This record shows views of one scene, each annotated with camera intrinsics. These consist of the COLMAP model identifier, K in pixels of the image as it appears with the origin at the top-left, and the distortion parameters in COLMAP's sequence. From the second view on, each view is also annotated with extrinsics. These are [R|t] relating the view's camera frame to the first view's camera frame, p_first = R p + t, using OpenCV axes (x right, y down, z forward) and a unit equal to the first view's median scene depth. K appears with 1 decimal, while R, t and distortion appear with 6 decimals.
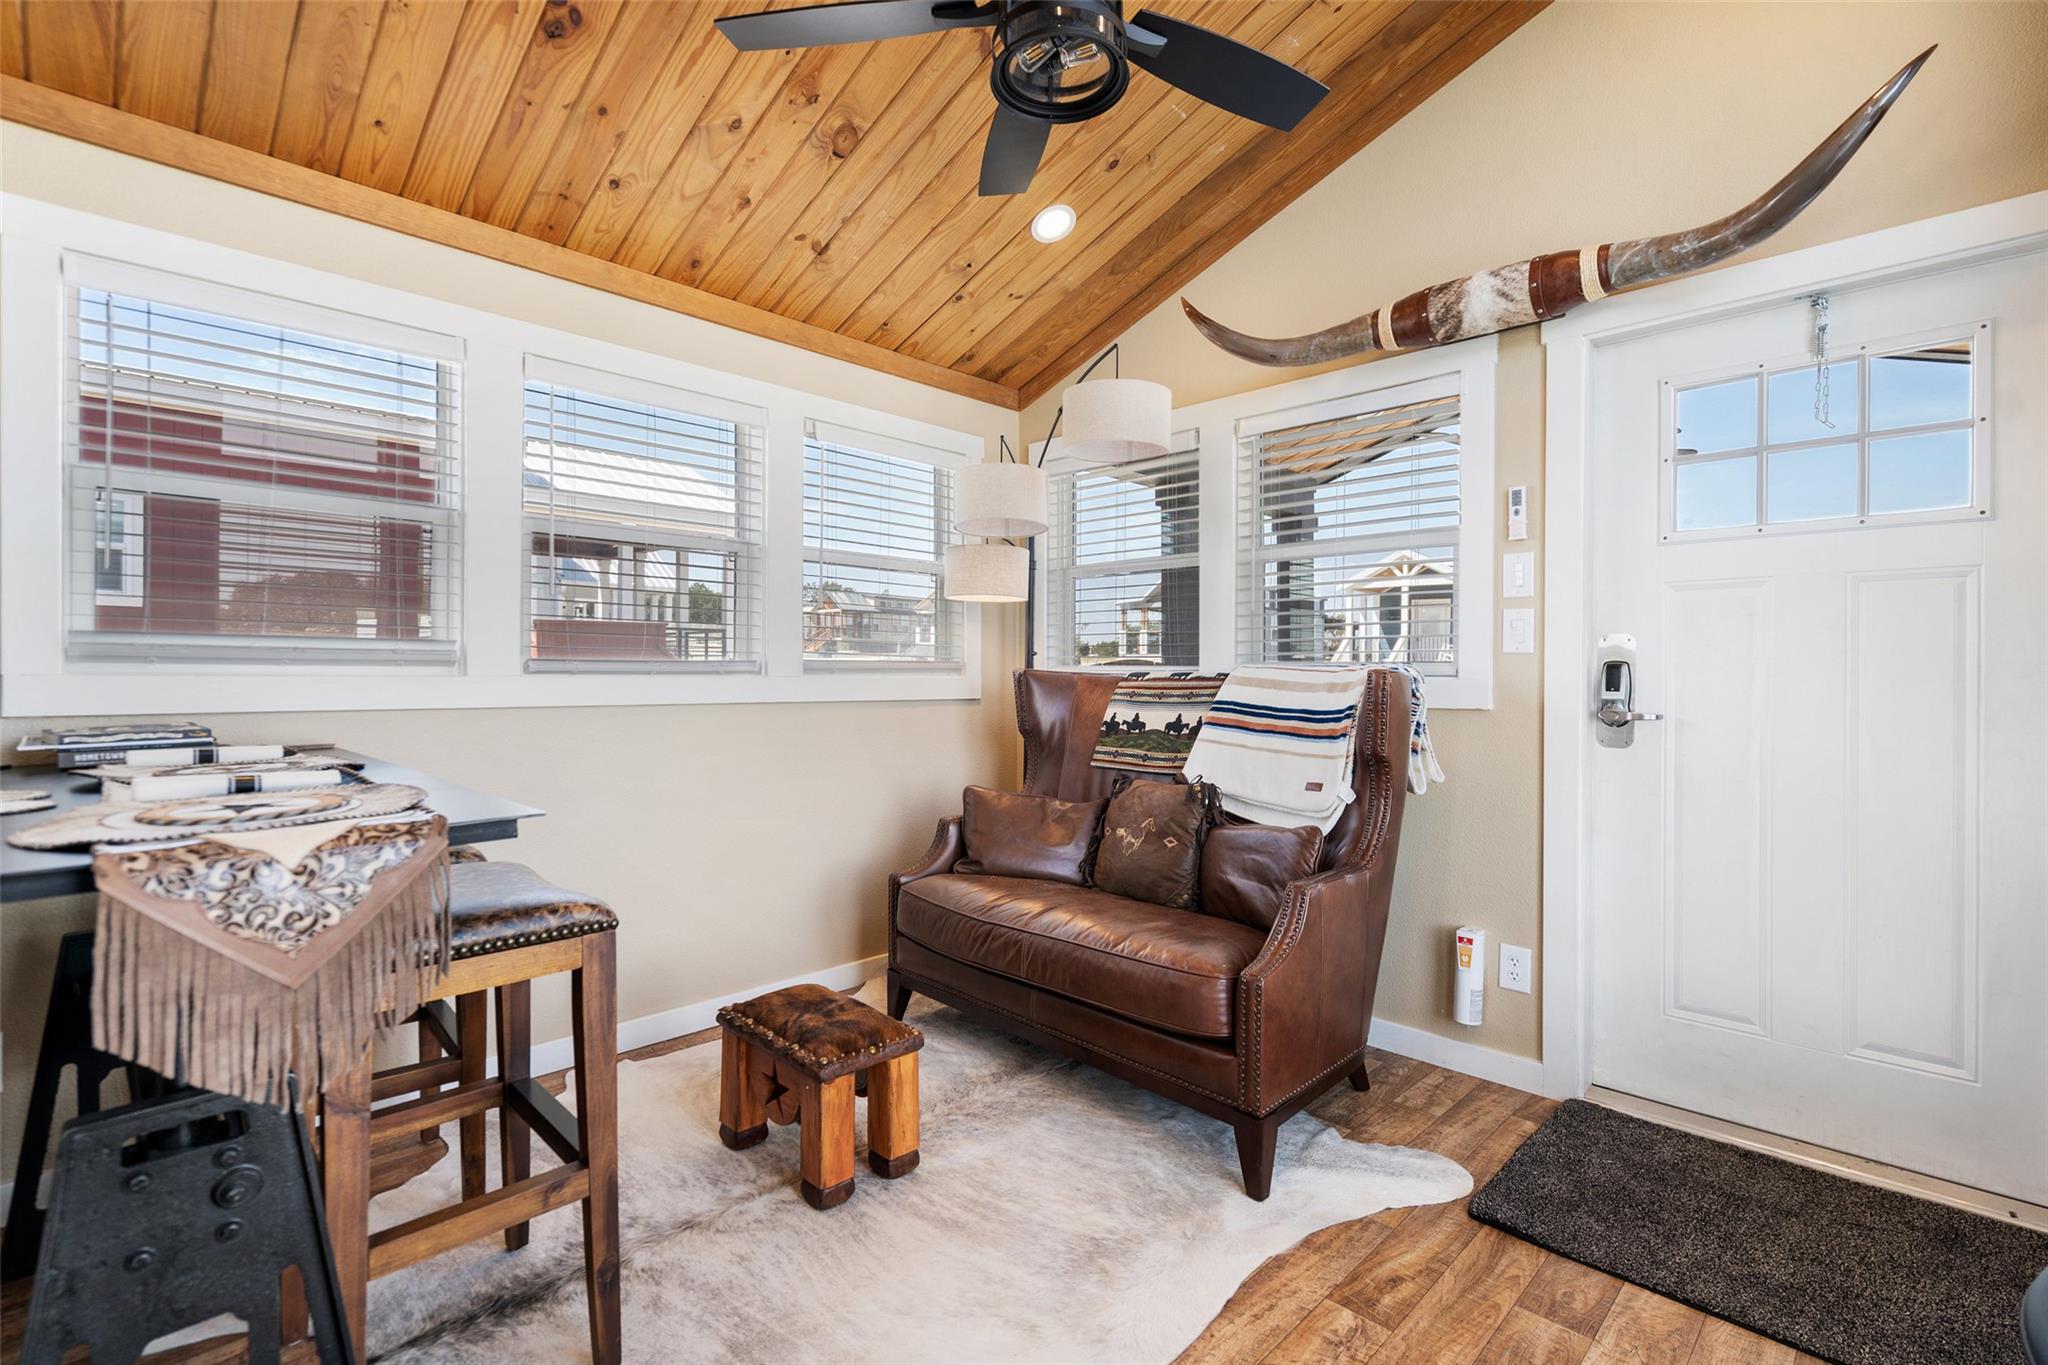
lens RADIAL K [[941.2, 0, 1014.9], [0, 941.2, 668.4], [0, 0, 1]] dist [-0.005678, 0.002080]
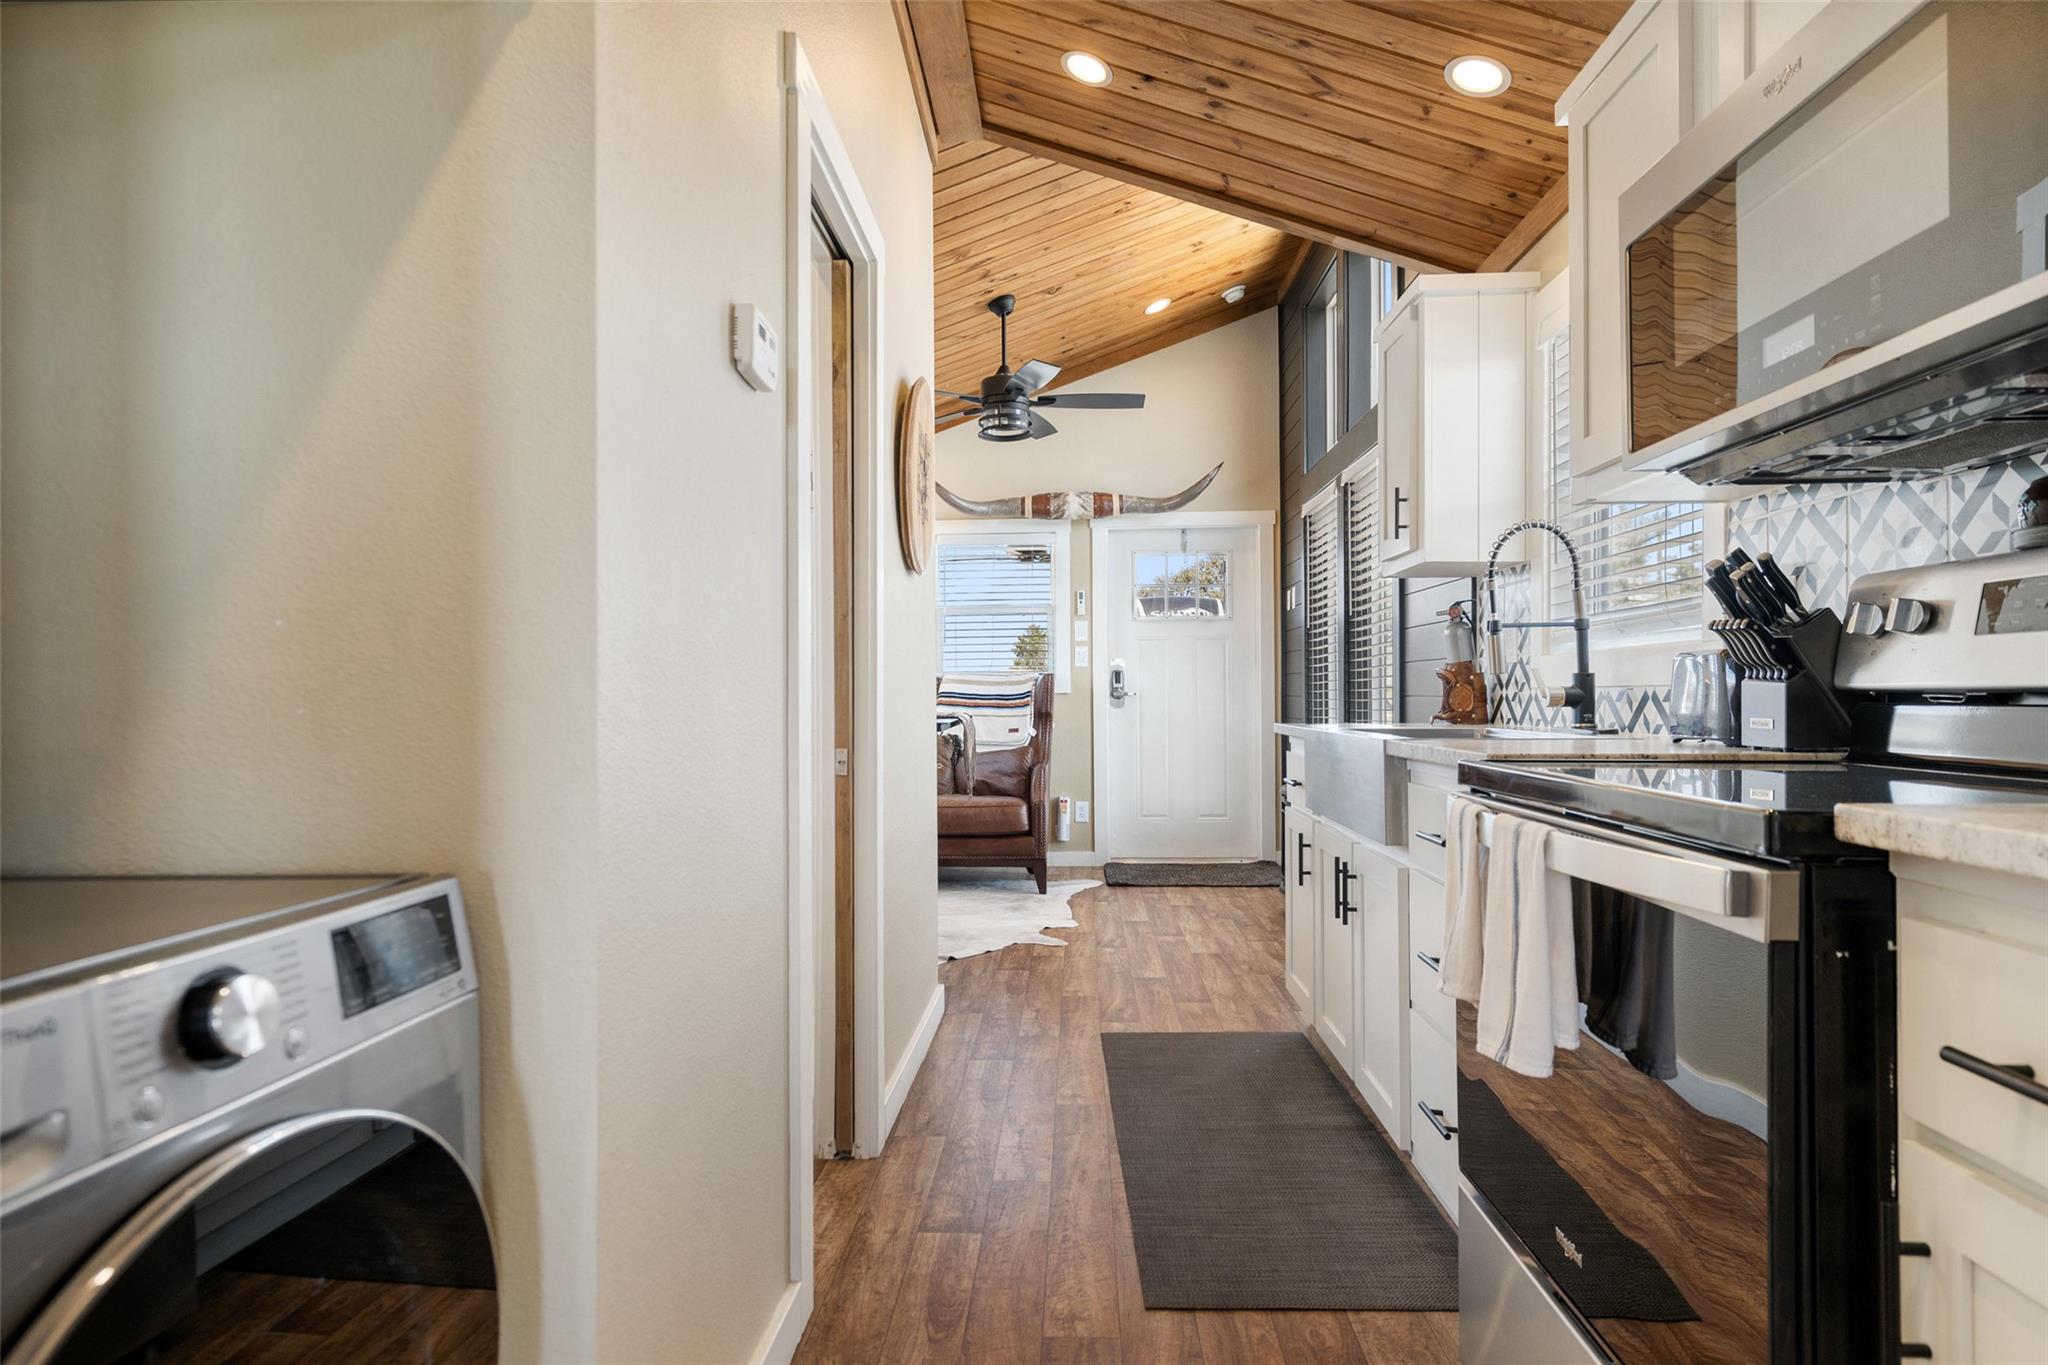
lens RADIAL K [[1116.0, 0, 1014.0], [0, 1116.0, 692.4], [0, 0, 1]] dist [-0.001066, 0.007579]
pose [[0.747489, -0.009036, 0.664212, -1.308766], [0.008922, 0.999954, 0.003563, 0.033074], [-0.664214, 0.003263, 0.747536, -0.836280]]
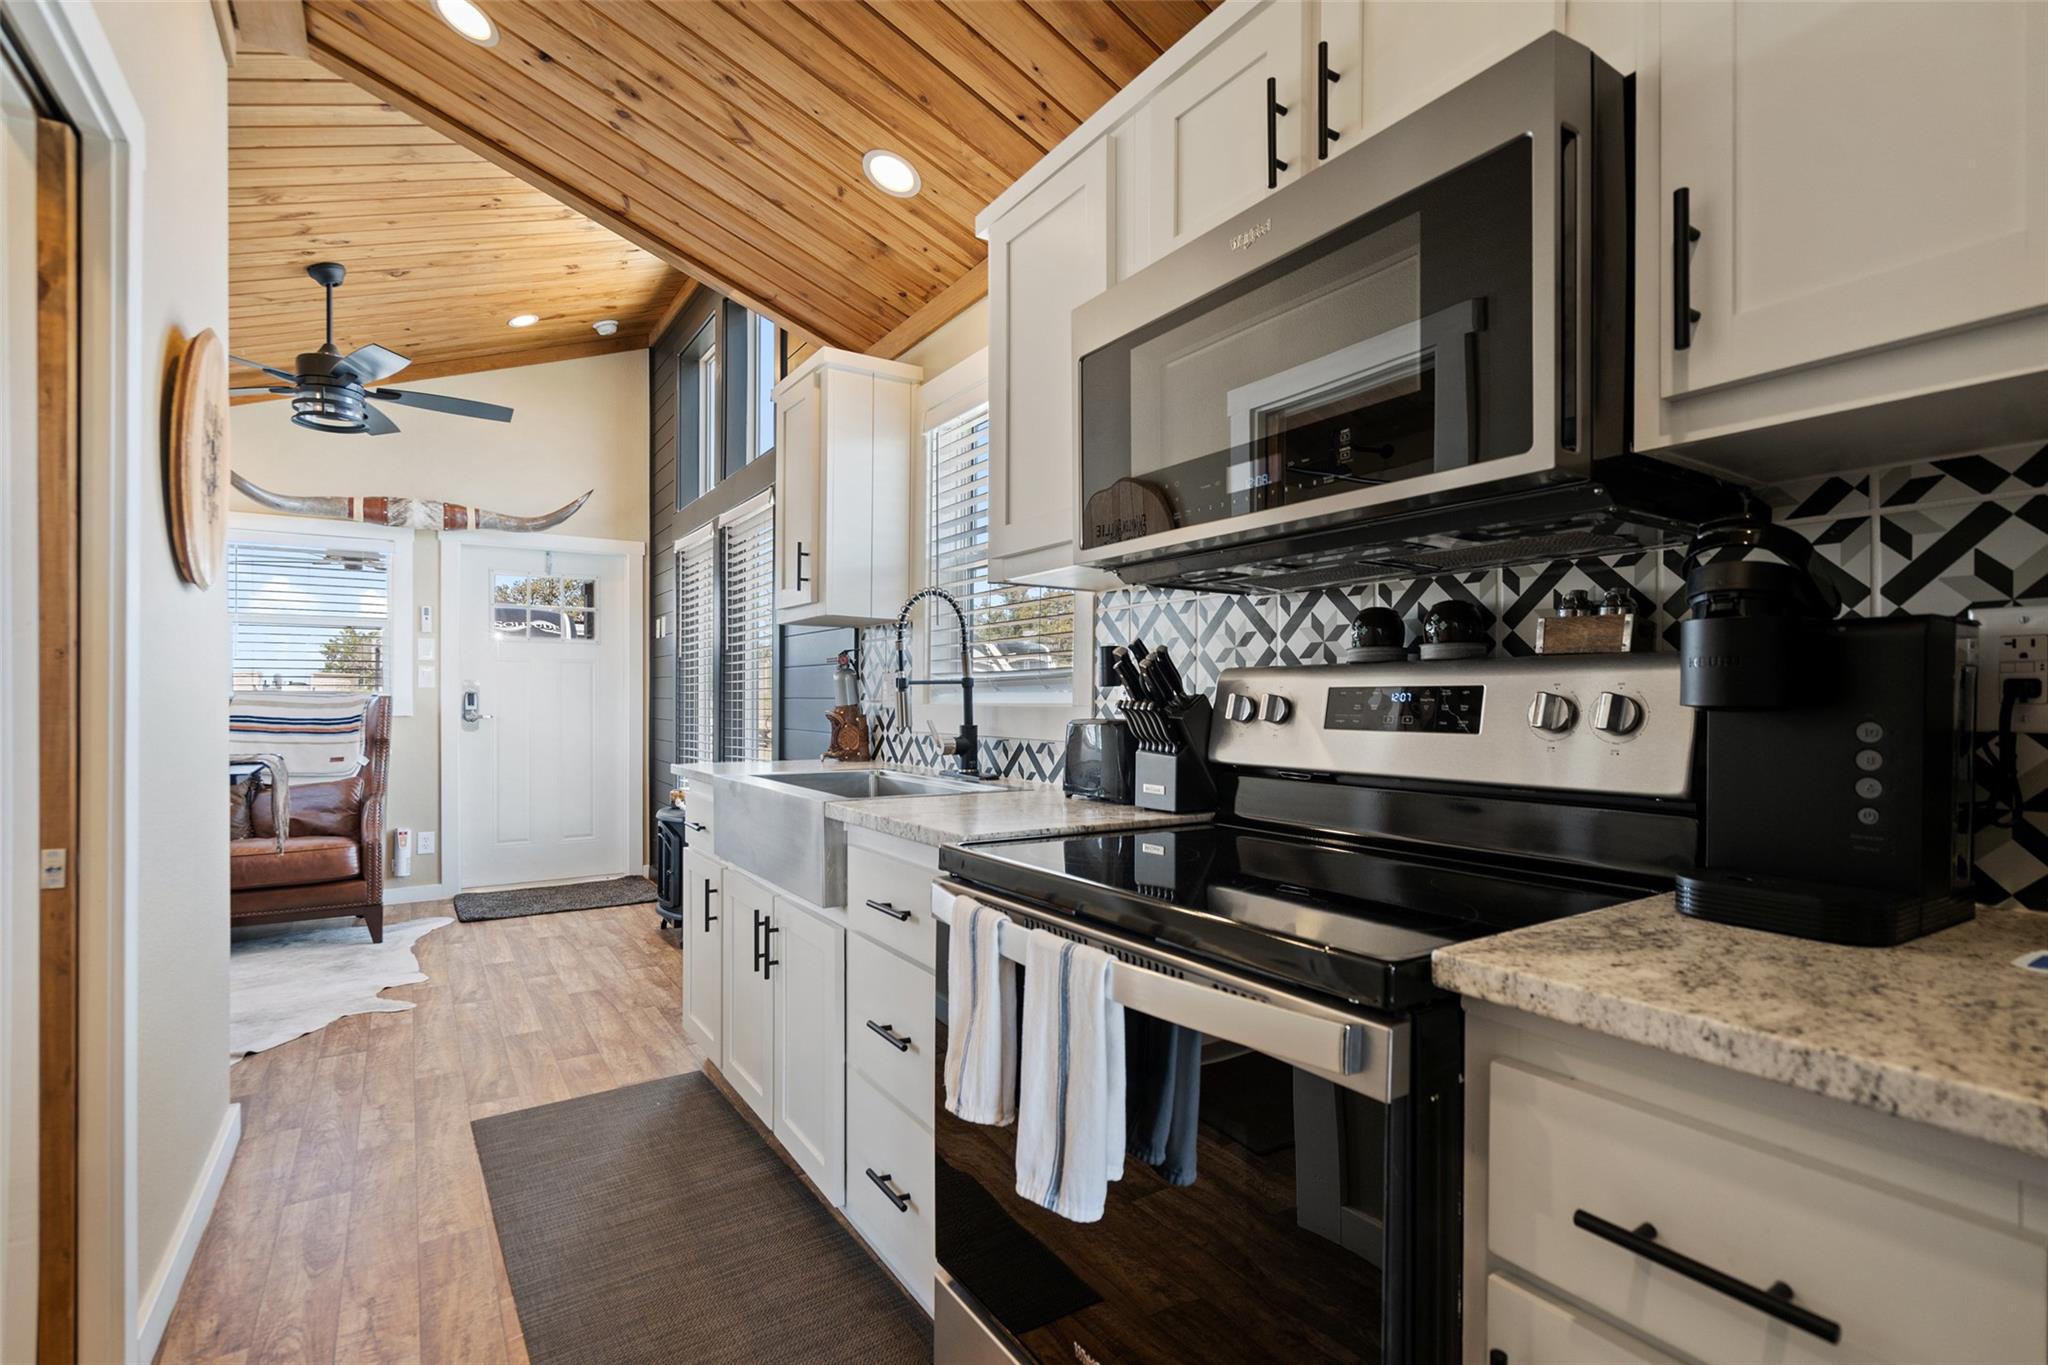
lens RADIAL K [[941.2, 0, 1024.7], [0, 941.2, 704.8], [0, 0, 1]] dist [-0.005678, 0.002080]
pose [[0.201515, -0.010791, 0.979426, -1.200689], [-0.004117, 0.999921, 0.011864, -0.008125], [-0.979477, -0.006423, 0.201455, -0.680866]]
